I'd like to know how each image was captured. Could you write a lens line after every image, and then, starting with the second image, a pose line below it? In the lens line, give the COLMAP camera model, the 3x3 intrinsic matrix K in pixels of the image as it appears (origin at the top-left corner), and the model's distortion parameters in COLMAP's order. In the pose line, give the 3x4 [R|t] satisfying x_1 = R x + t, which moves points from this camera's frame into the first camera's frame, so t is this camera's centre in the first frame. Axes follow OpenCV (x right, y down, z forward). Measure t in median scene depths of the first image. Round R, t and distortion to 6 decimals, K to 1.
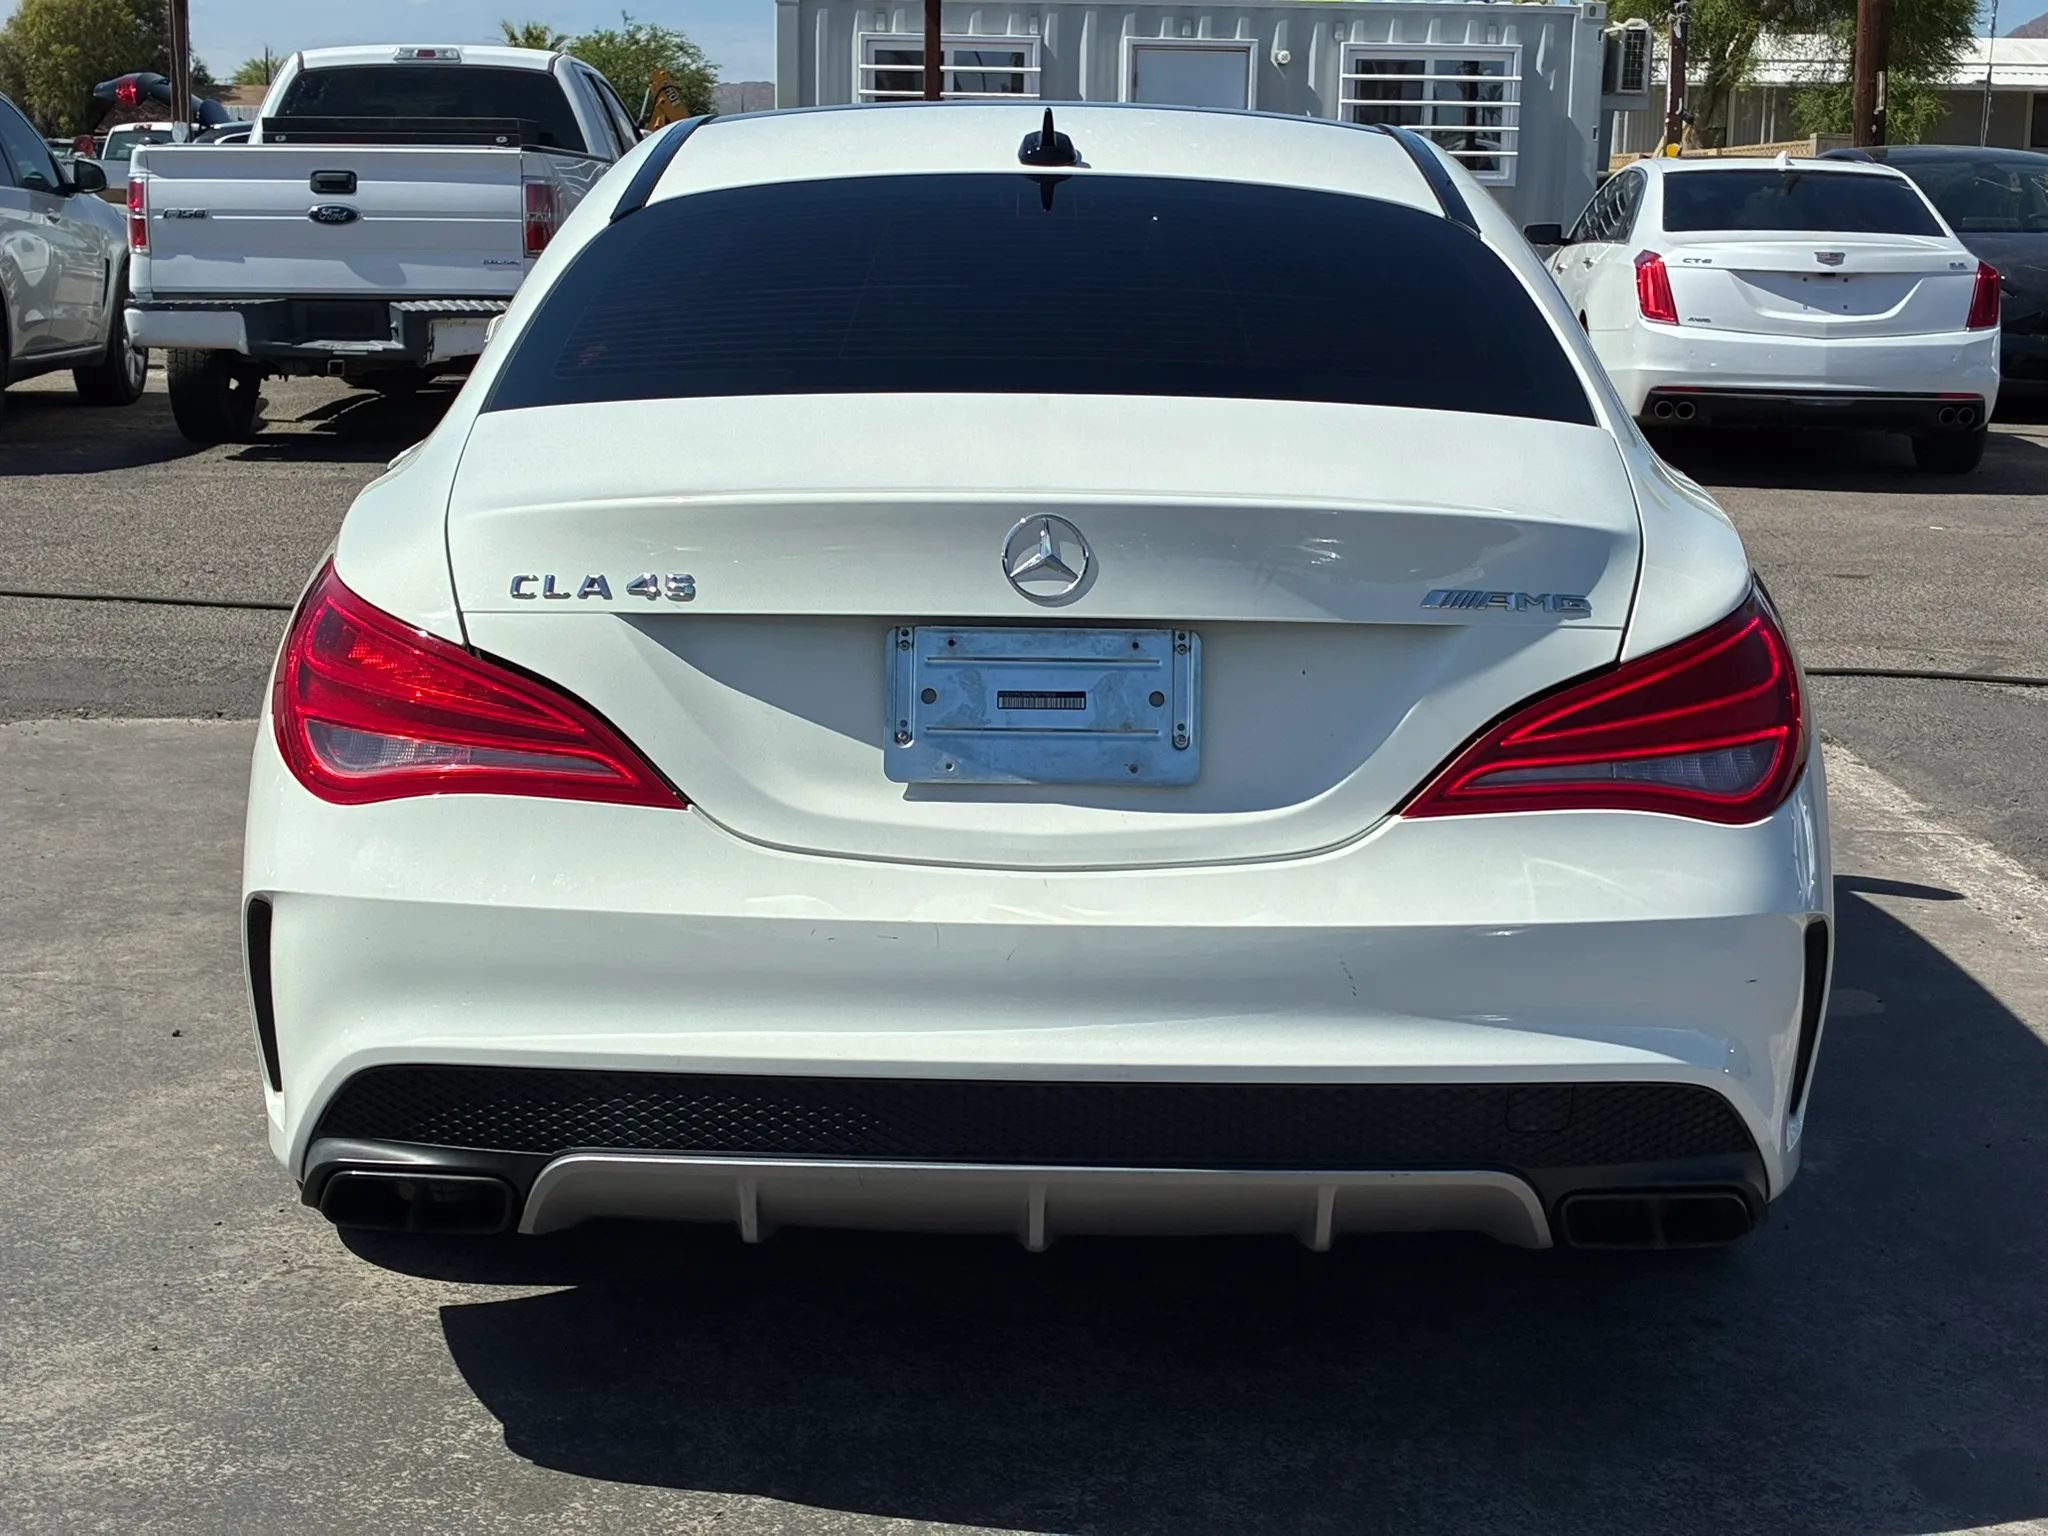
lens RADIAL K [[3028.6, 0, 1024.0], [0, 3028.6, 768.0], [0, 0, 1]] dist [0.190446, -0.804877]
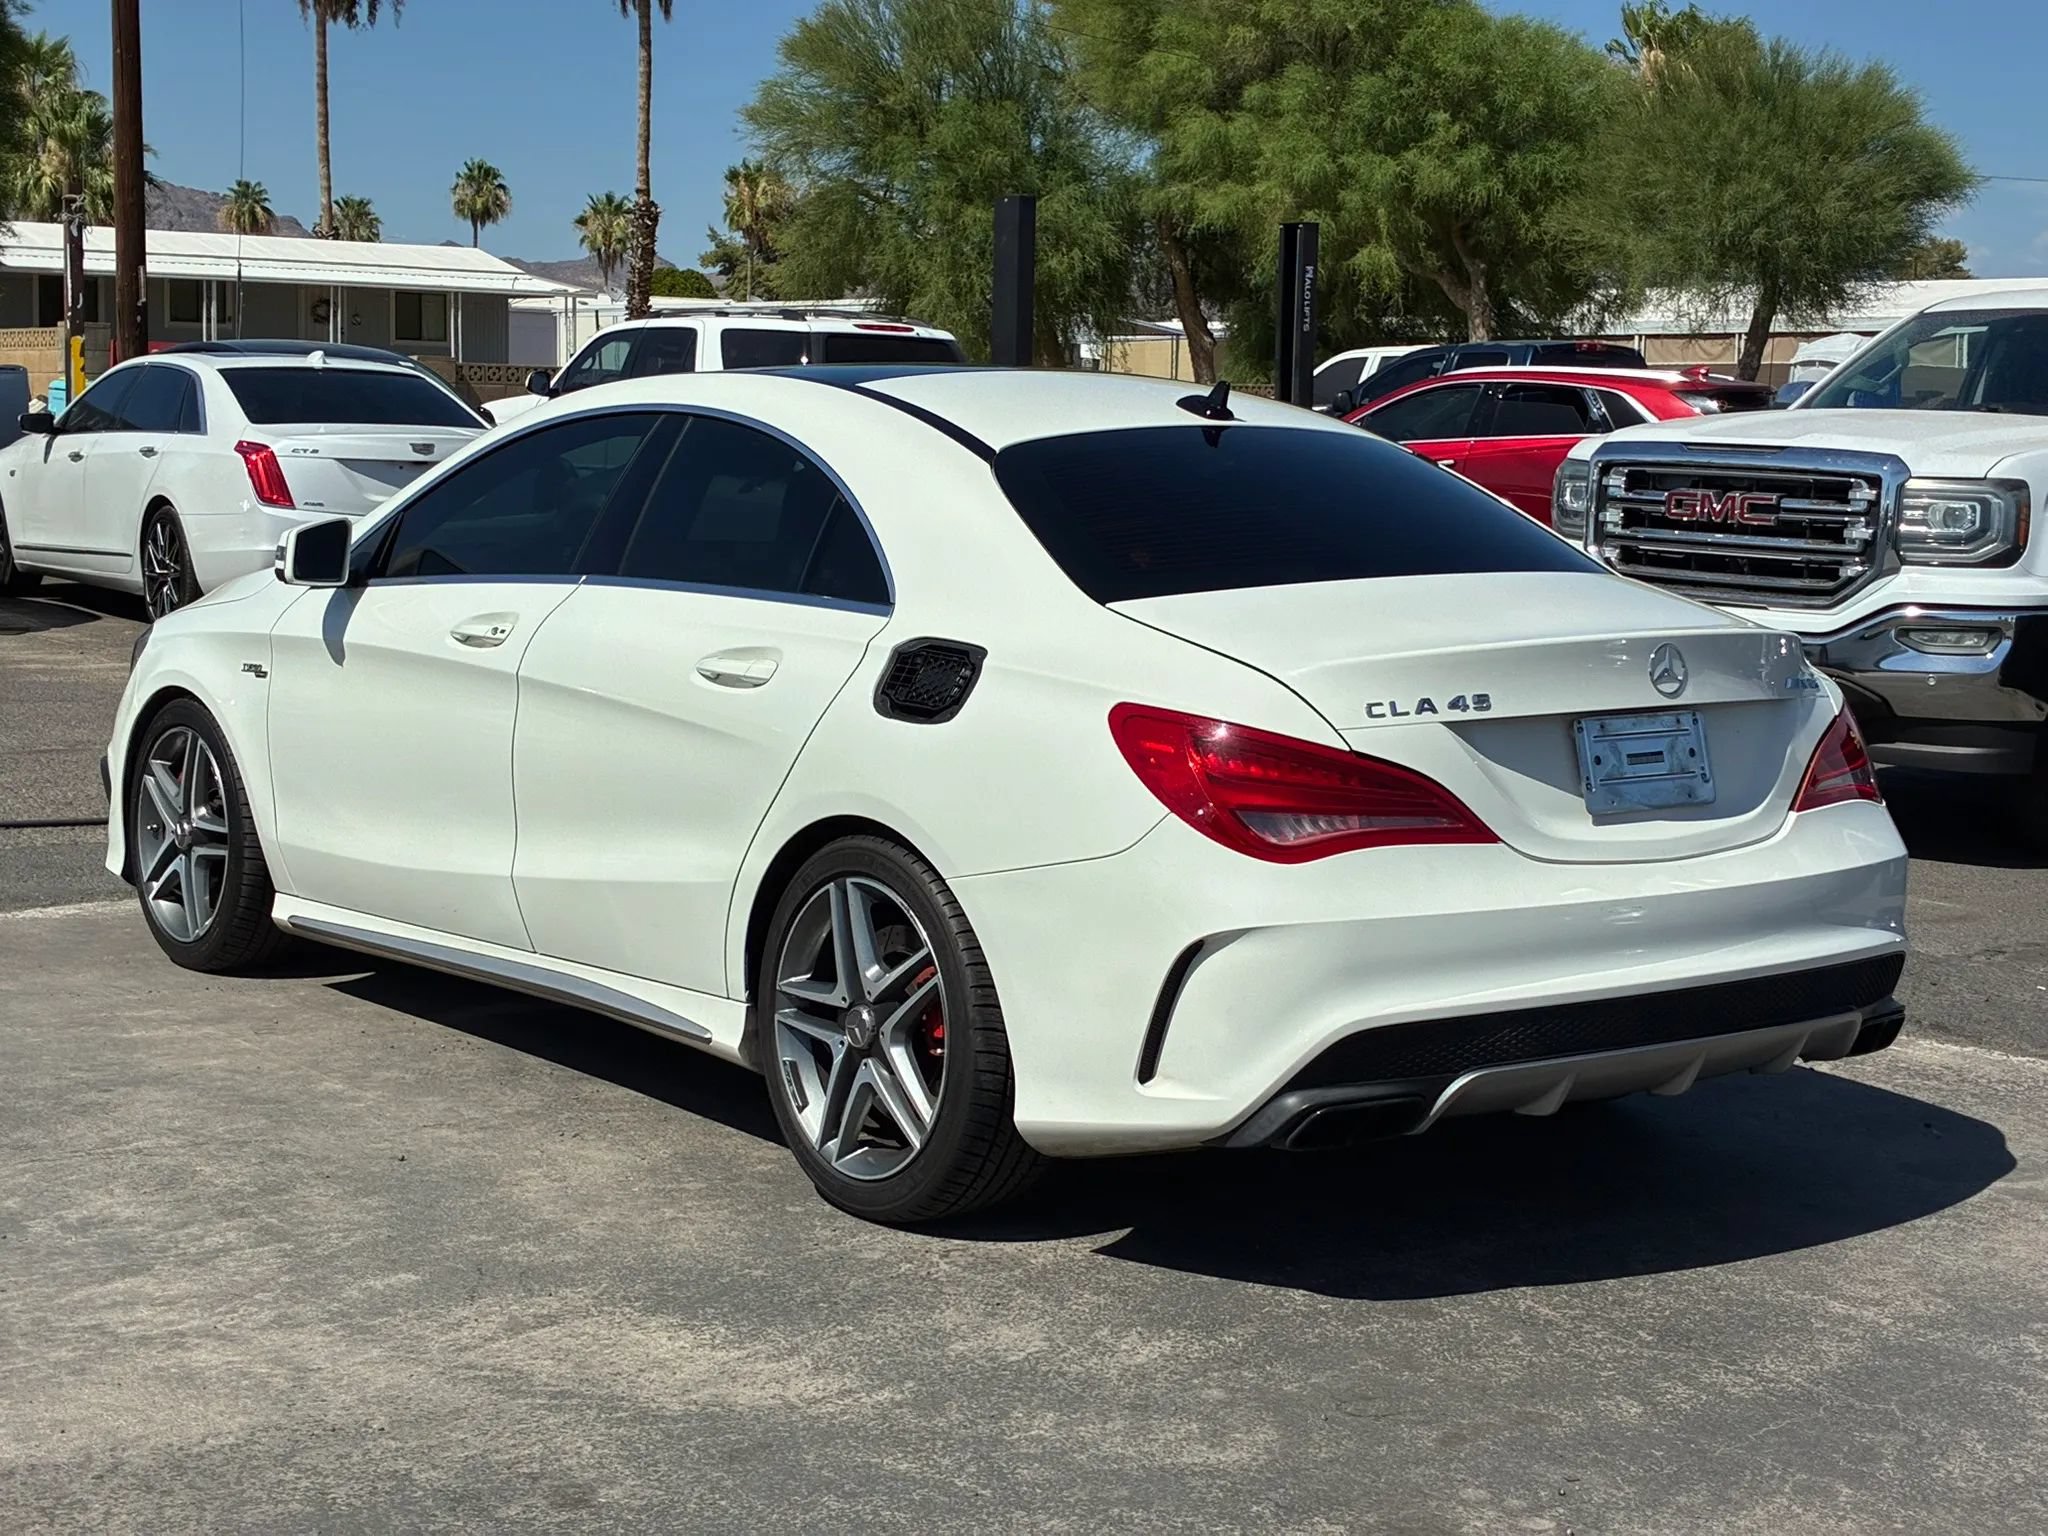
lens RADIAL K [[3016.4, 0, 1024.0], [0, 3016.4, 768.0], [0, 0, 1]] dist [0.209267, -0.986081]
pose [[0.789122, -0.070797, 0.610142, -1.111423], [0.103915, 0.994404, -0.019012, -0.018236], [-0.605382, 0.078406, 0.792064, -0.081529]]
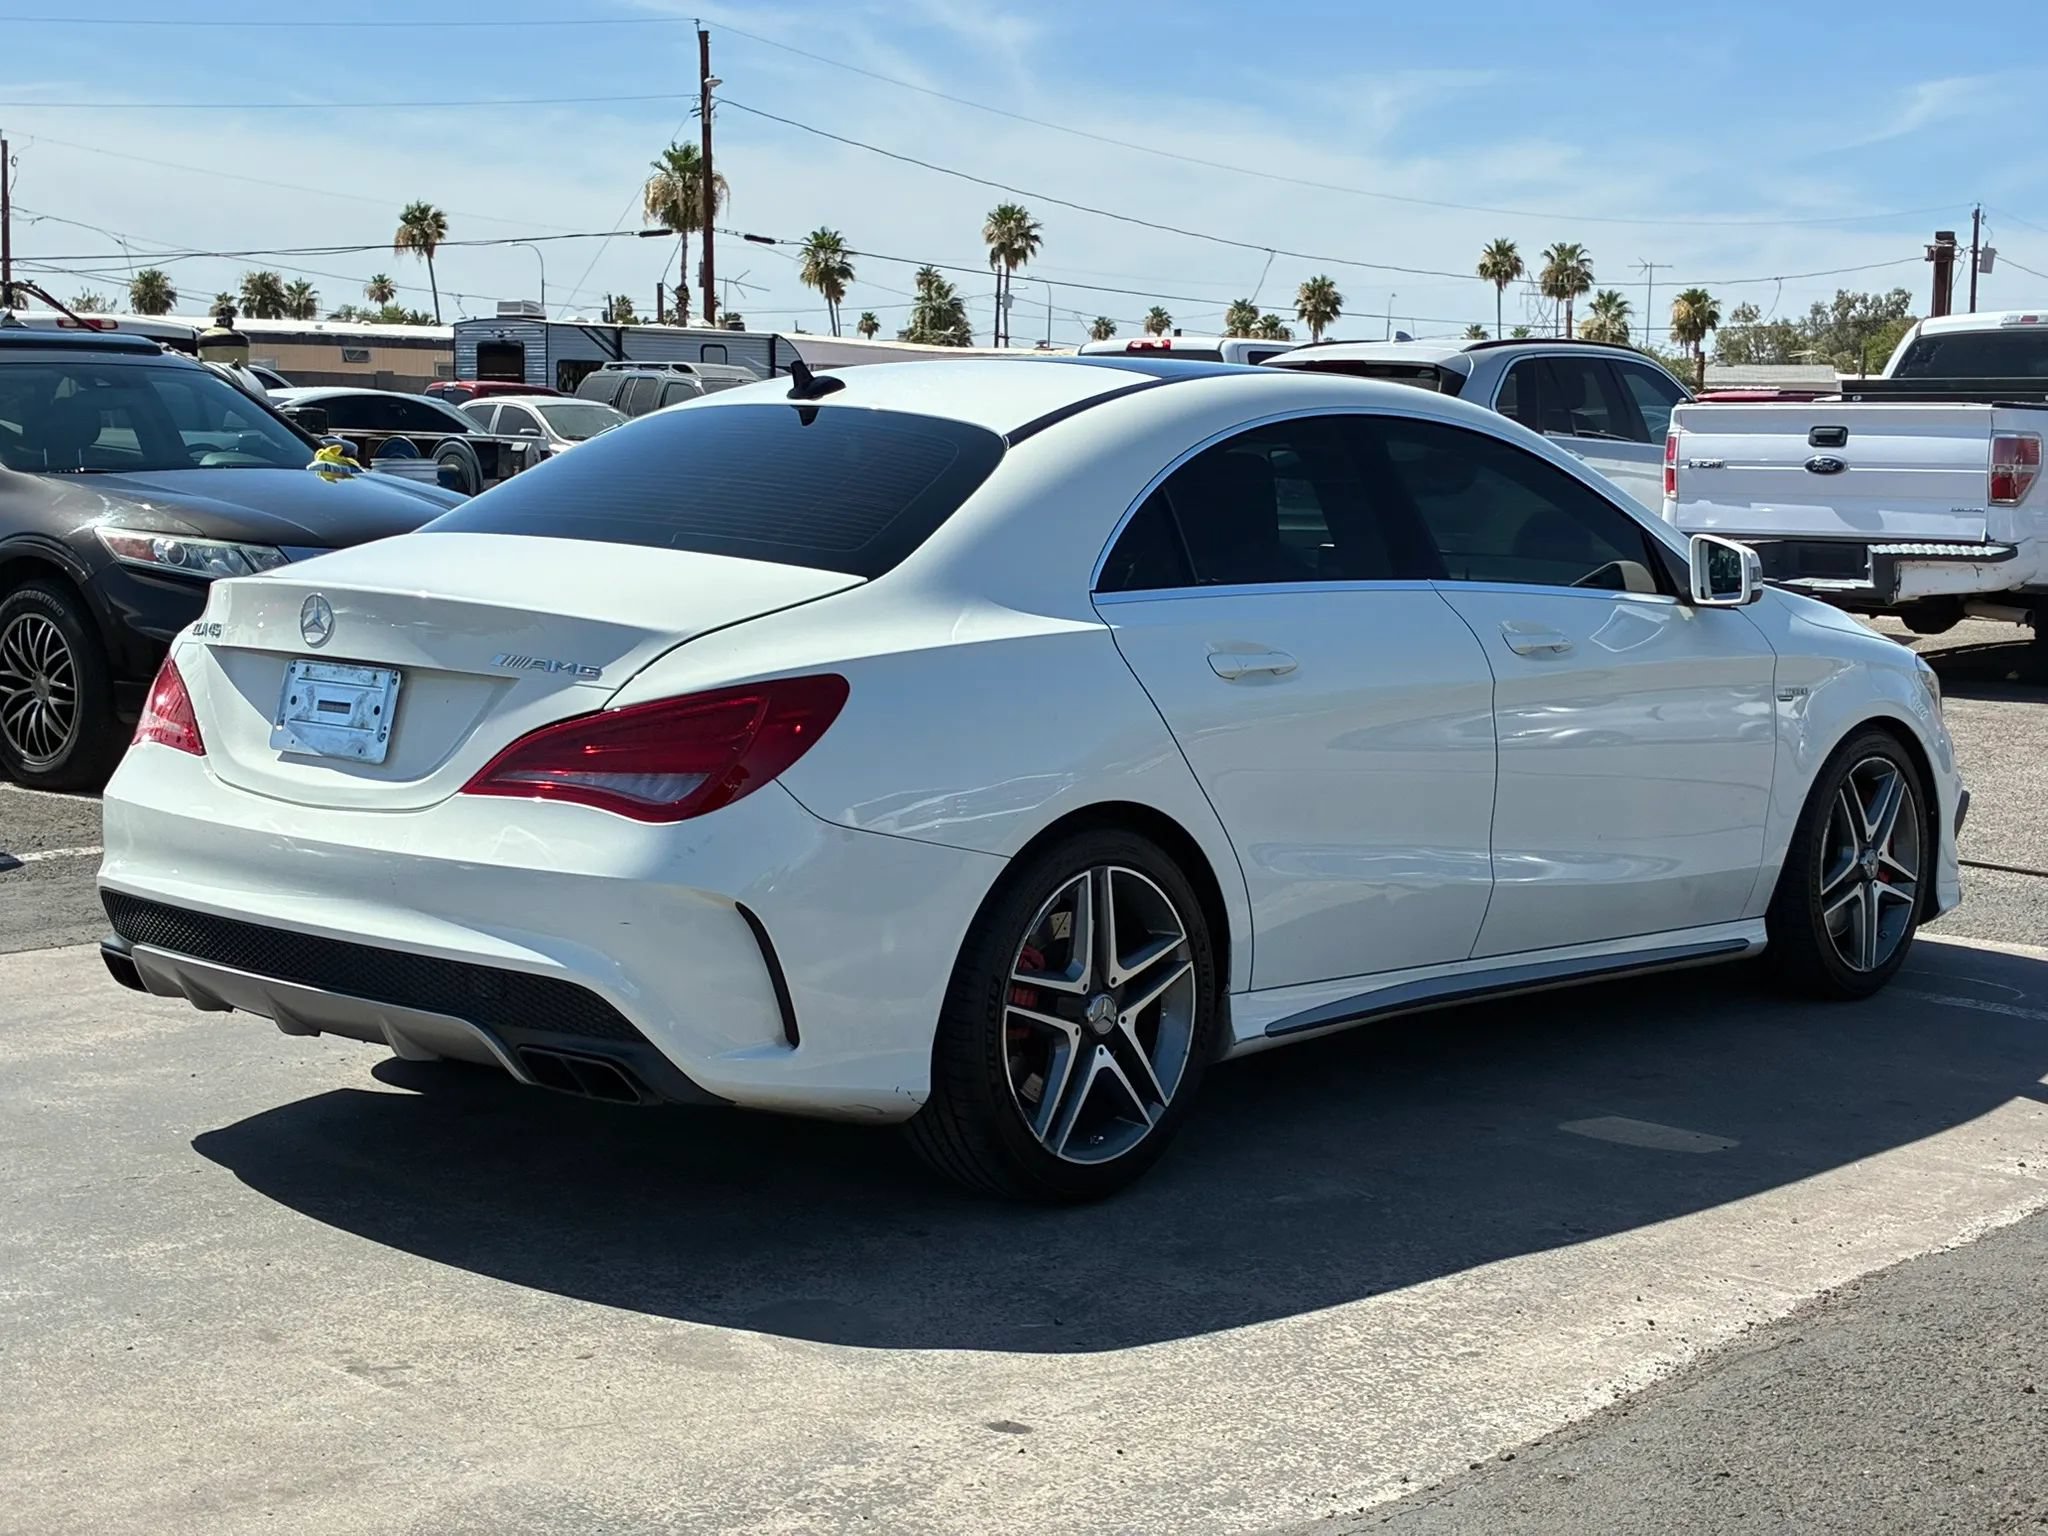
lens RADIAL K [[3016.4, 0, 1024.0], [0, 3016.4, 768.0], [0, 0, 1]] dist [0.209267, -0.986081]
pose [[0.751490, 0.073253, -0.655665, 1.232852], [-0.128858, 0.990974, -0.036976, 0.021283], [0.647038, 0.112274, 0.754146, -0.012338]]
